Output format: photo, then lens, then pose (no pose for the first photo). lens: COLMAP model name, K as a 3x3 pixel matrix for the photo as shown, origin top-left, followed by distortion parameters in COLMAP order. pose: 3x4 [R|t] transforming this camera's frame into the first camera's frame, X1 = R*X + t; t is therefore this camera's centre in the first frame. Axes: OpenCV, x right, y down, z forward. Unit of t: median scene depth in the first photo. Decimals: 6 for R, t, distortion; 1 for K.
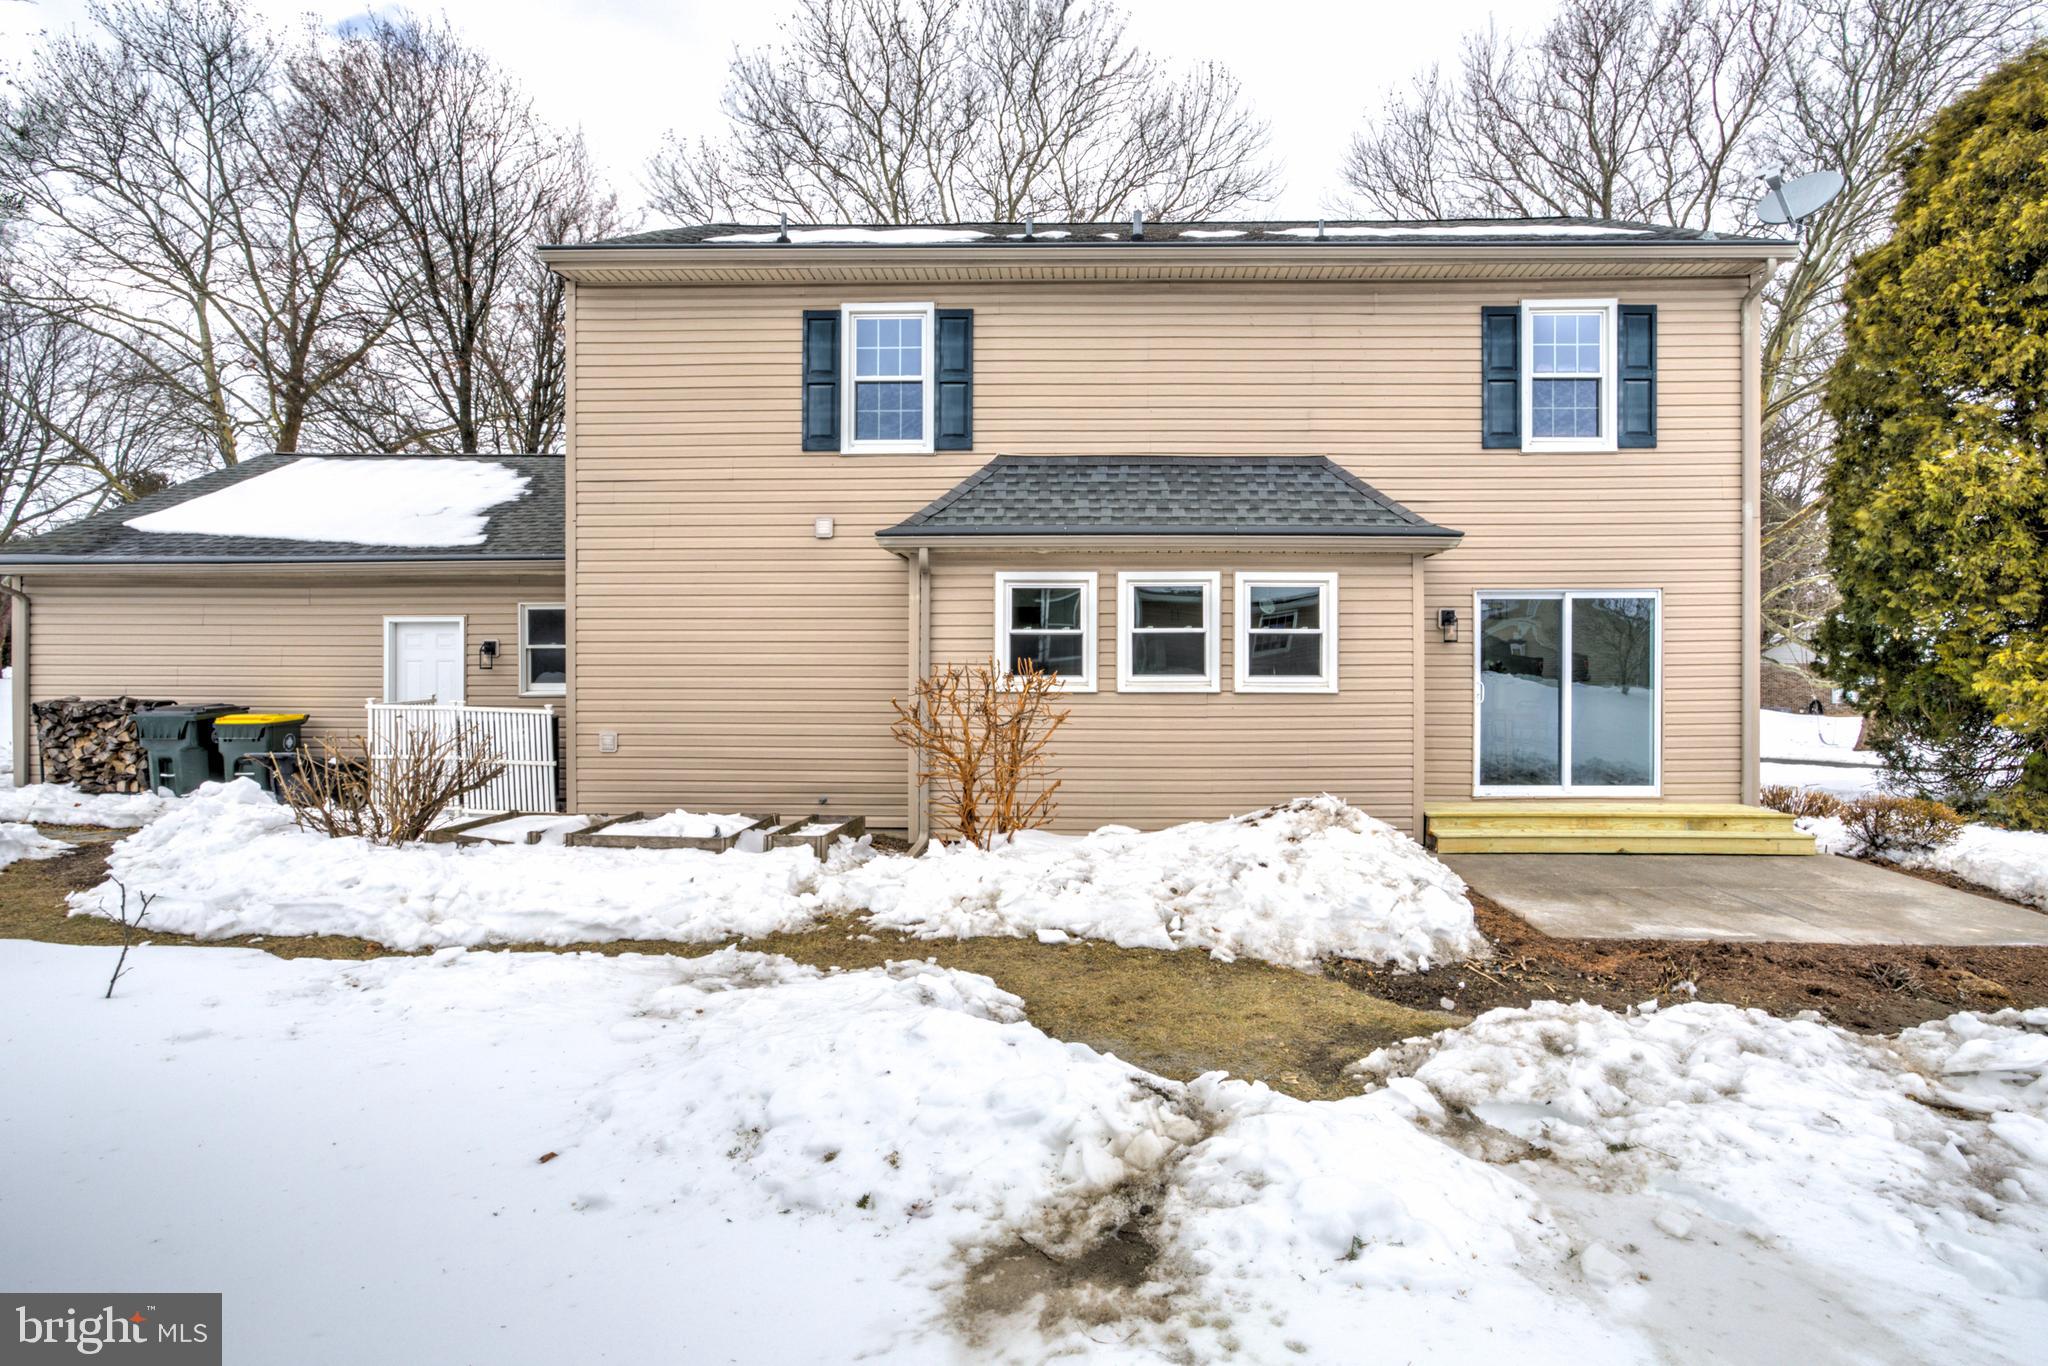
lens RADIAL K [[1032.0, 0, 1024.0], [0, 1032.0, 683.0], [0, 0, 1]] dist [-0.001537, -0.012922]
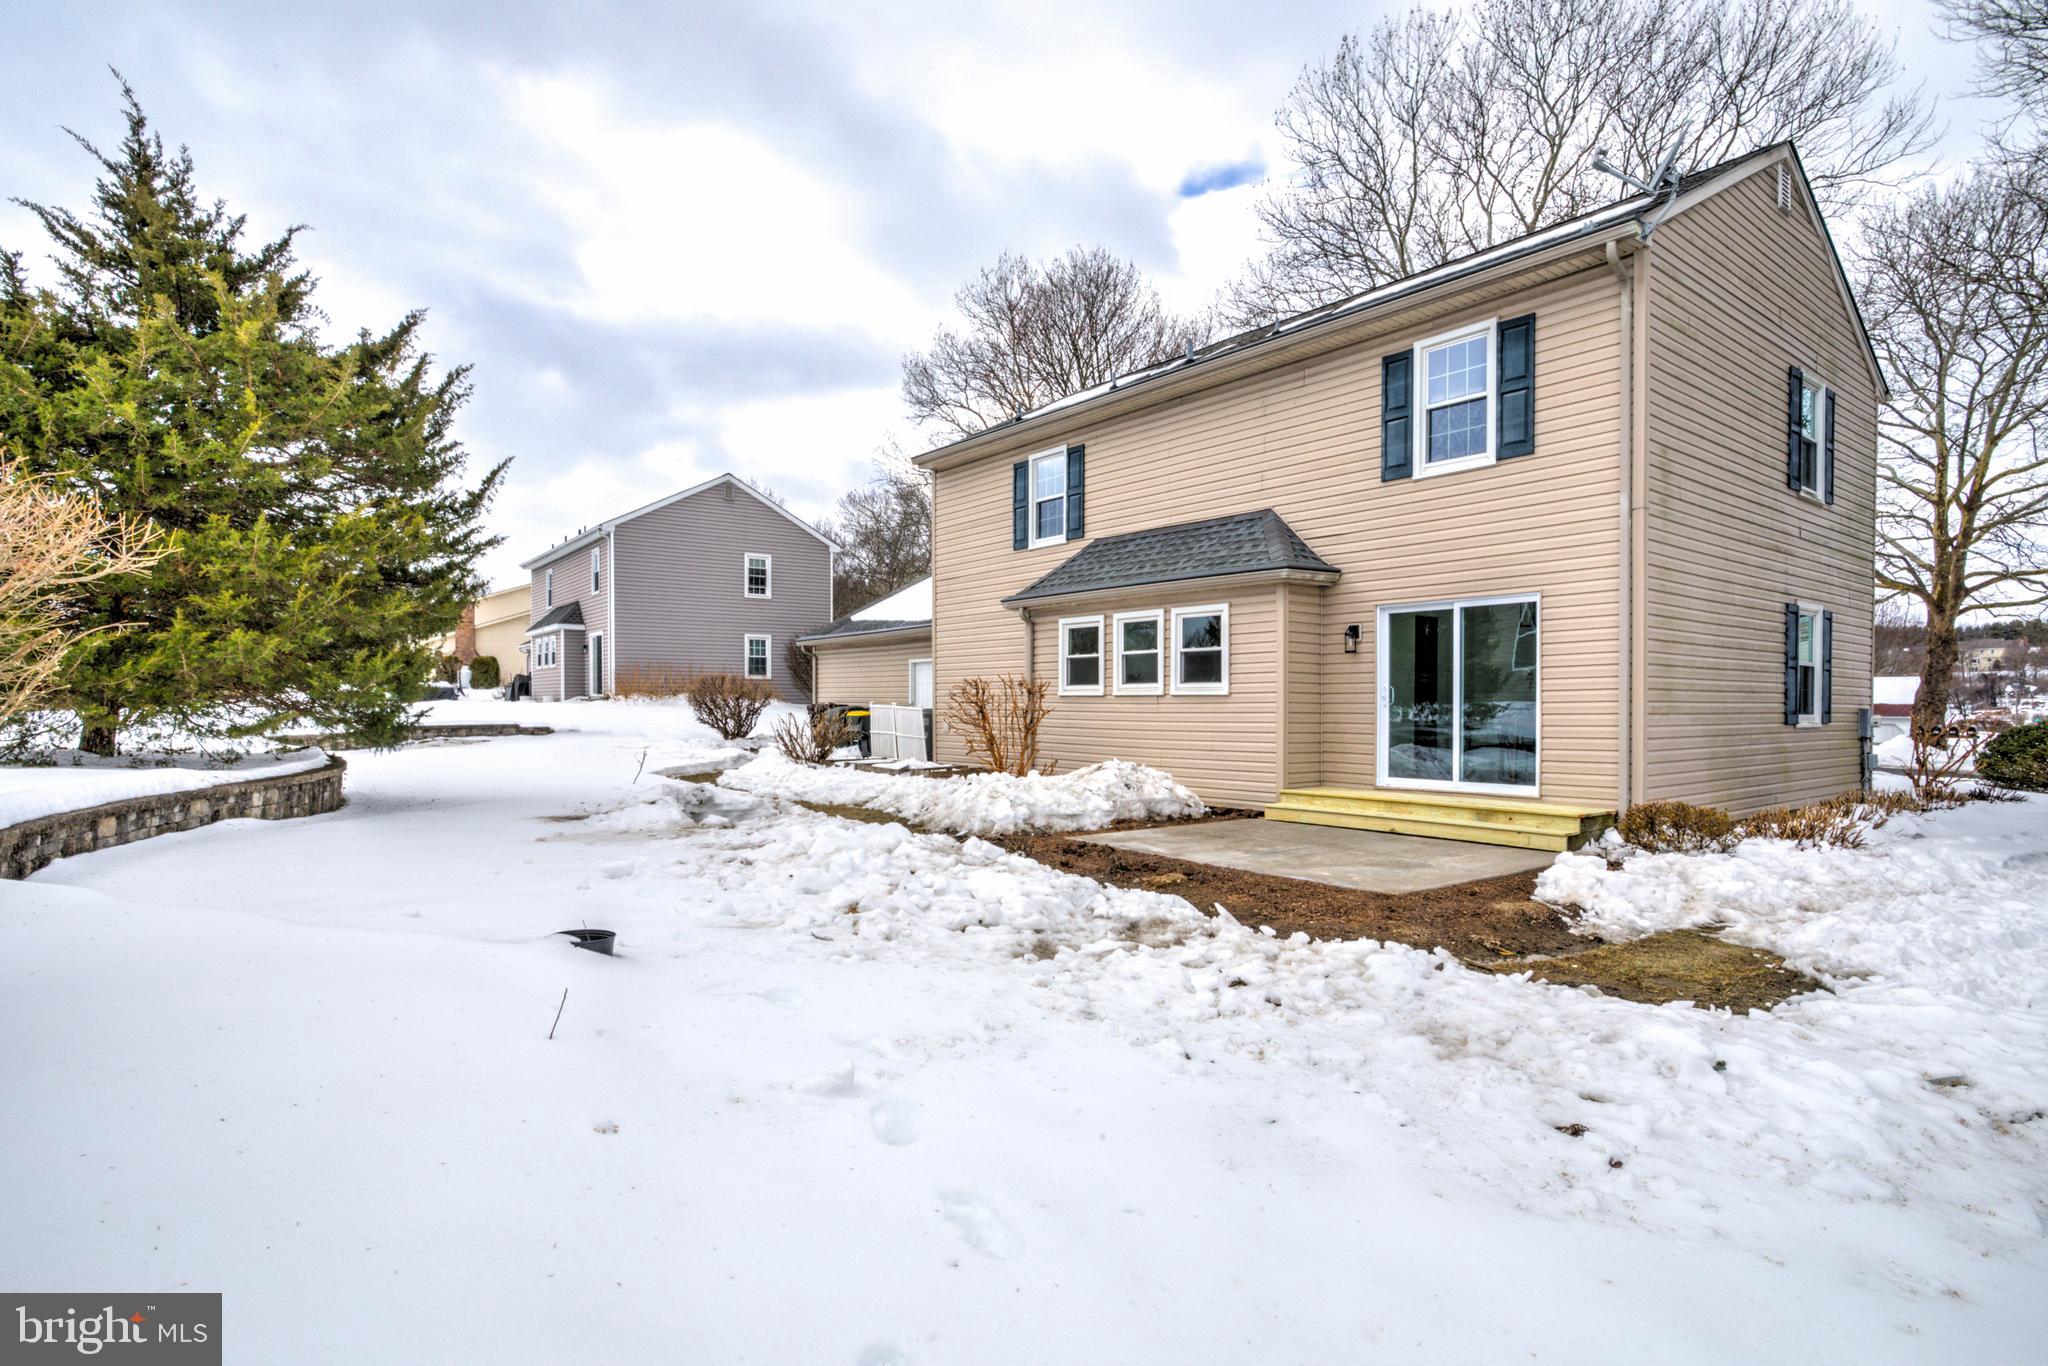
lens RADIAL K [[1032.0, 0, 1024.0], [0, 1032.0, 683.0], [0, 0, 1]] dist [-0.001537, -0.012922]
pose [[0.626809, -0.010678, -0.779100, 1.086010], [0.006813, 0.999943, -0.008224, 0.002546], [0.779143, -0.000153, 0.626846, -0.028875]]
